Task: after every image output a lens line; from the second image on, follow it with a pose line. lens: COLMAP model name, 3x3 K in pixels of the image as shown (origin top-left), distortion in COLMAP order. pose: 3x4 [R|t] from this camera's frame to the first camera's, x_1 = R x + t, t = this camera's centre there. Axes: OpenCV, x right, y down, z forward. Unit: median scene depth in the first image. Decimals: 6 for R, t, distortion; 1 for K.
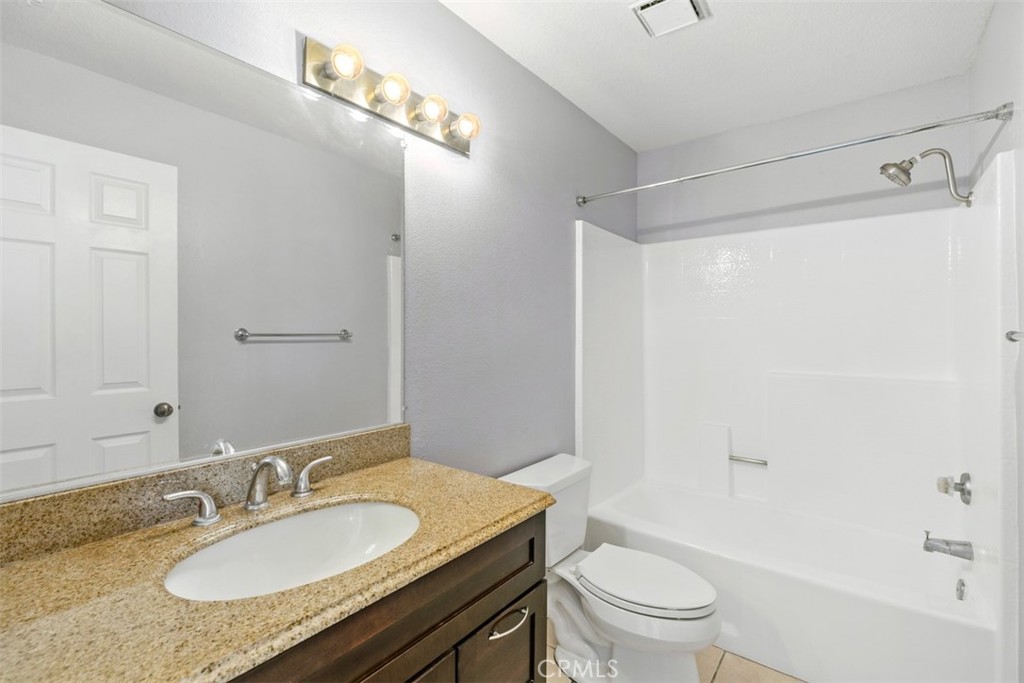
lens RADIAL K [[456.7, 0, 514.4], [0, 456.7, 340.3], [0, 0, 1]] dist [0.003618, -0.000399]
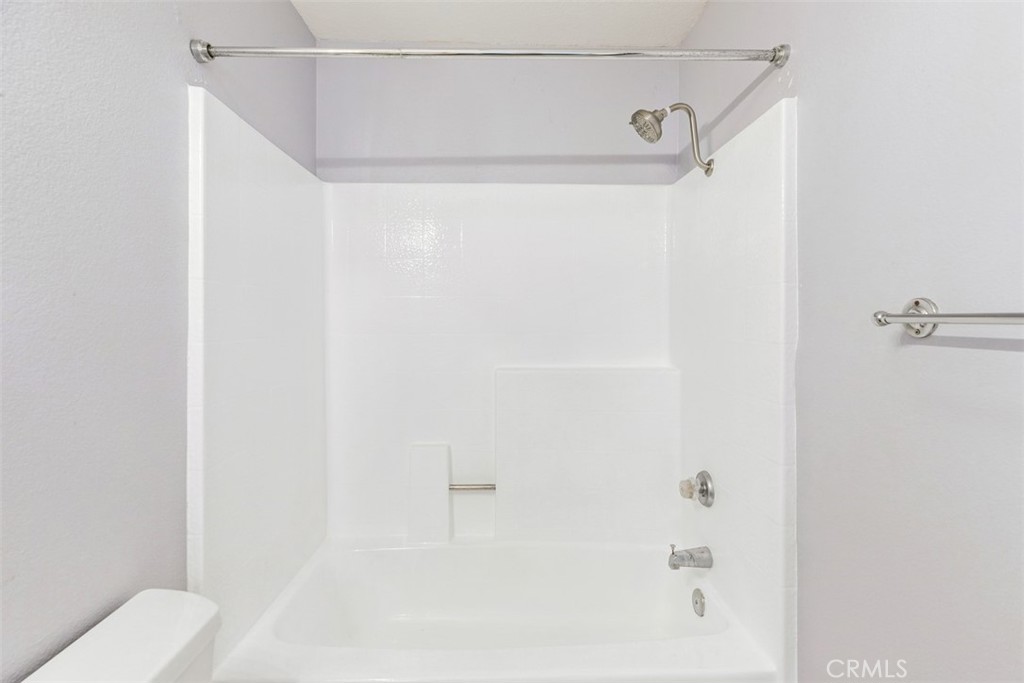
lens RADIAL K [[456.7, 0, 513.6], [0, 456.7, 311.1], [0, 0, 1]] dist [0.003618, -0.000399]
pose [[0.770345, 0.007046, 0.637589, 0.092073], [0.013730, 0.999524, -0.027634, -0.004388], [-0.637480, 0.030041, 0.769881, 0.410754]]
